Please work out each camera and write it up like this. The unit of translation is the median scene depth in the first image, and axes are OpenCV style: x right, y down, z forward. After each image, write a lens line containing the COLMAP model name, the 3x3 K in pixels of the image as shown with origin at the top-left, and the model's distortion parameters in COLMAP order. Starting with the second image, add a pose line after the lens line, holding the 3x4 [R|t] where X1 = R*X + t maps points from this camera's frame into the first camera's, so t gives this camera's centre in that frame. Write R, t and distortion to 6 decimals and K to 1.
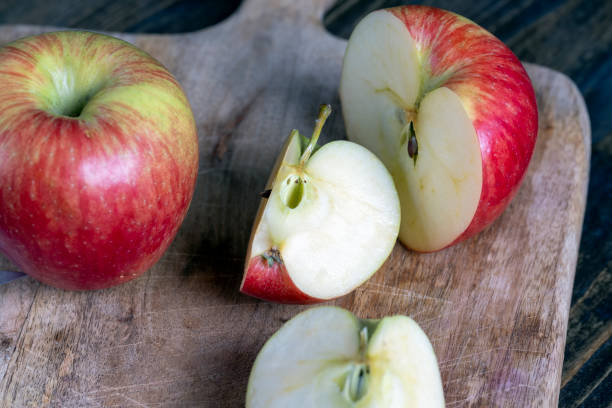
lens RADIAL K [[2050.8, 0, 263.2], [0, 2050.8, 238.5], [0, 0, 1]] dist [0.068792, 0.000000]
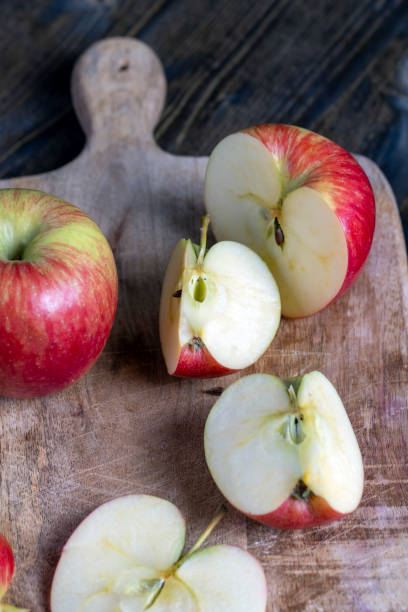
lens RADIAL K [[2050.8, 0, 202.3], [0, 2050.8, 348.1], [0, 0, 1]] dist [0.068792, 0.000000]
pose [[0.970345, -0.175355, 0.166374, -0.196217], [0.170463, 0.984410, 0.043353, -0.040855], [-0.171382, -0.013707, 0.985109, -0.229939]]
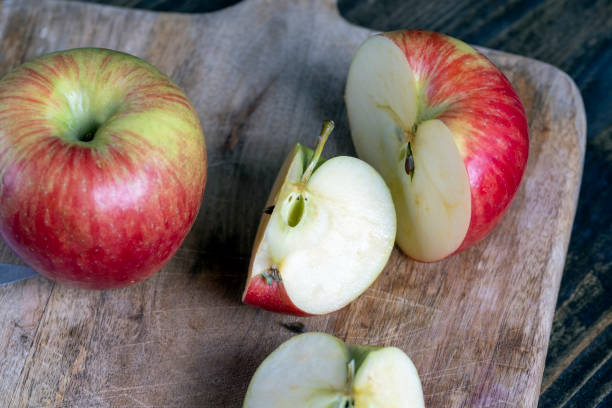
lens RADIAL K [[2050.8, 0, 273.1], [0, 2050.8, 208.0], [0, 0, 1]] dist [0.068792, 0.000000]
pose [[0.999262, 0.028304, -0.025975, 0.031160], [-0.024608, 0.990814, 0.132972, -0.164032], [0.029500, -0.132235, 0.990779, -0.050986]]
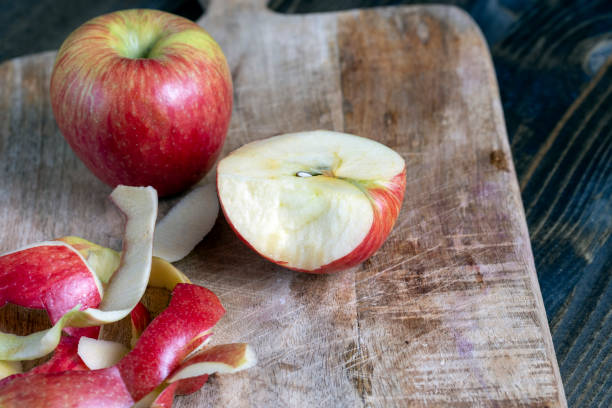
lens RADIAL K [[2050.8, 0, 287.6], [0, 2050.8, 183.8], [0, 0, 1]] dist [0.068792, 0.000000]
pose [[0.968748, -0.182638, 0.167844, -0.240381], [0.206944, 0.968148, -0.140939, 0.230173], [-0.136757, 0.171269, 0.975687, -0.340754]]
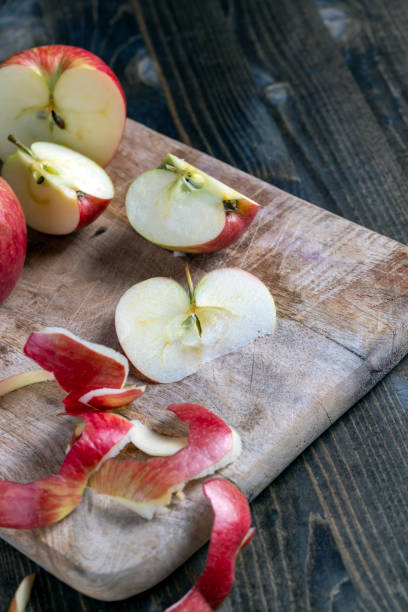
lens RADIAL K [[2050.8, 0, 164.0], [0, 2050.8, 253.1], [0, 0, 1]] dist [0.068792, 0.000000]
pose [[0.539199, -0.572907, 0.617286, -0.999420], [0.703913, 0.708975, 0.043135, 0.018281], [-0.462353, 0.411257, 0.785555, -0.324223]]
